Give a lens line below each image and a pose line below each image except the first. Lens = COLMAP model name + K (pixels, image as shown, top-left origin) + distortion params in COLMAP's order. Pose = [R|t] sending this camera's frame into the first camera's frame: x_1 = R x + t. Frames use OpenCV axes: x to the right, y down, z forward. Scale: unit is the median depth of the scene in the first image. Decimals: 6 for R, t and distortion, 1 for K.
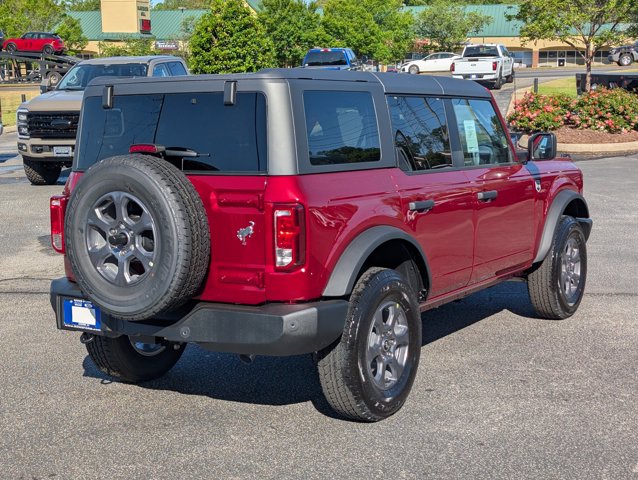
lens RADIAL K [[999.8, 0, 319.0], [0, 999.8, 240.0], [0, 0, 1]] dist [0.332722, -1.976927]
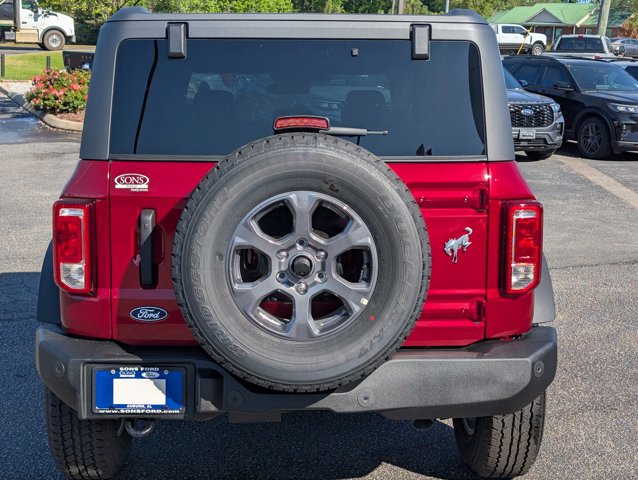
lens RADIAL K [[999.8, 0, 319.0], [0, 999.8, 240.0], [0, 0, 1]] dist [0.332722, -1.976927]
pose [[0.825763, -0.055892, 0.561242, -0.528491], [0.046115, 0.998437, 0.031581, -0.035840], [-0.562129, -0.000197, 0.827049, 0.461641]]
